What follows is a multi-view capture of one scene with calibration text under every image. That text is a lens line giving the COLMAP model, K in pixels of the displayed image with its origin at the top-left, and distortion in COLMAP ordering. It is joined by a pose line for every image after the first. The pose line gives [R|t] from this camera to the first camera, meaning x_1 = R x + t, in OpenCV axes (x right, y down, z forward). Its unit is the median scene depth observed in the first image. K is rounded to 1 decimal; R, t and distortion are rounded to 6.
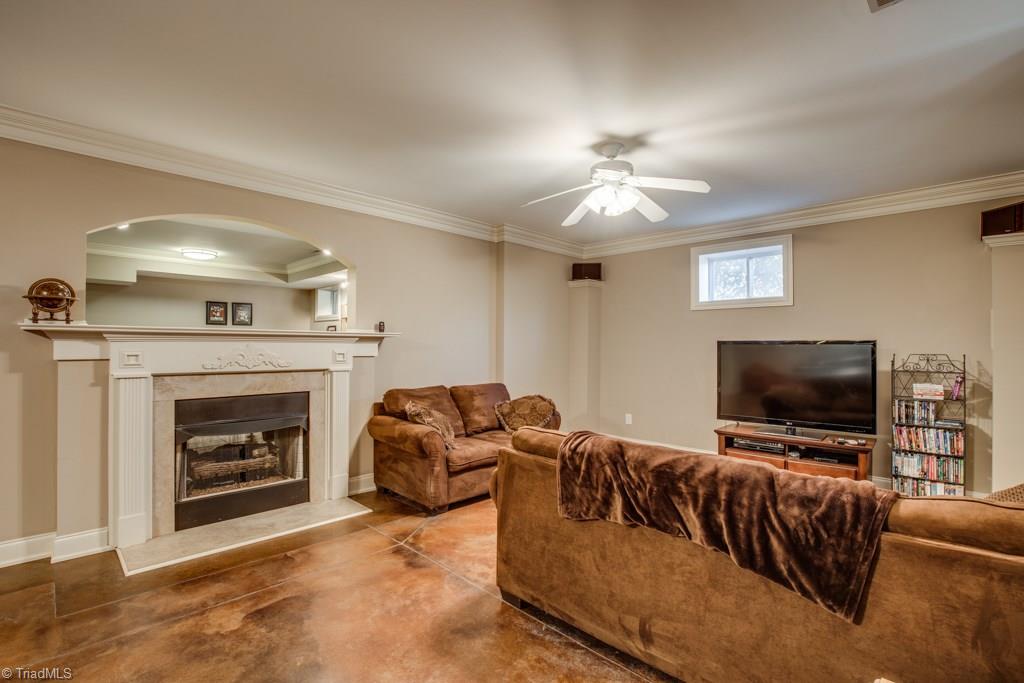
lens RADIAL K [[466.6, 0, 510.4], [0, 466.6, 341.6], [0, 0, 1]] dist [-0.028554, 0.000435]
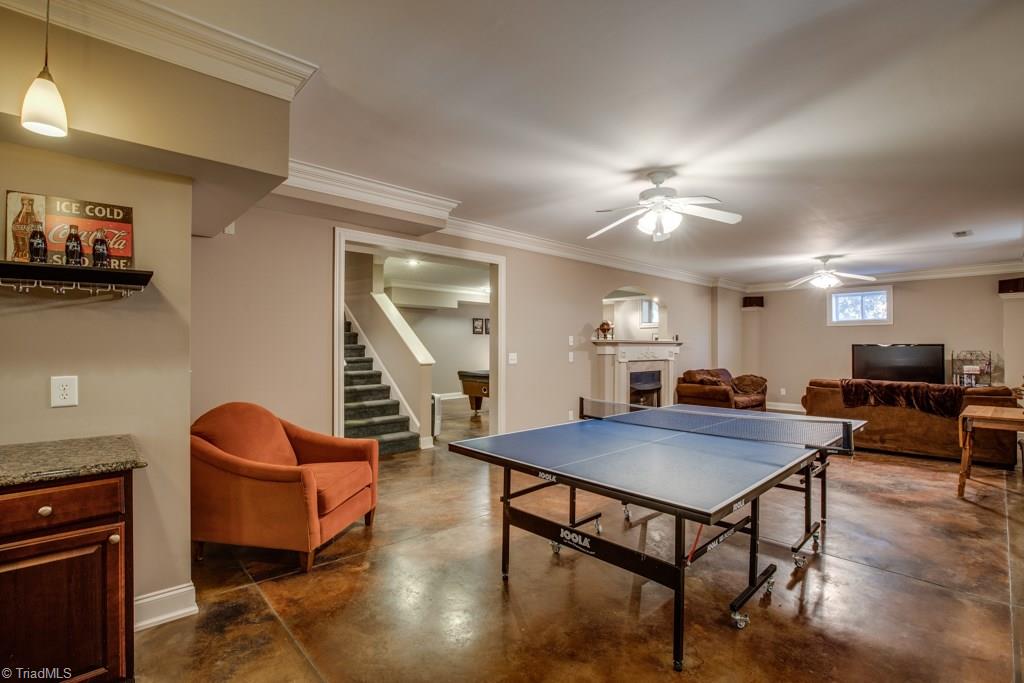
lens RADIAL K [[466.6, 0, 513.3], [0, 466.6, 342.6], [0, 0, 1]] dist [-0.028554, 0.000435]
pose [[0.999166, -0.004512, -0.040584, -1.000633], [0.004438, 0.999988, -0.001914, -0.012943], [0.040592, 0.001732, 0.999174, -1.057863]]
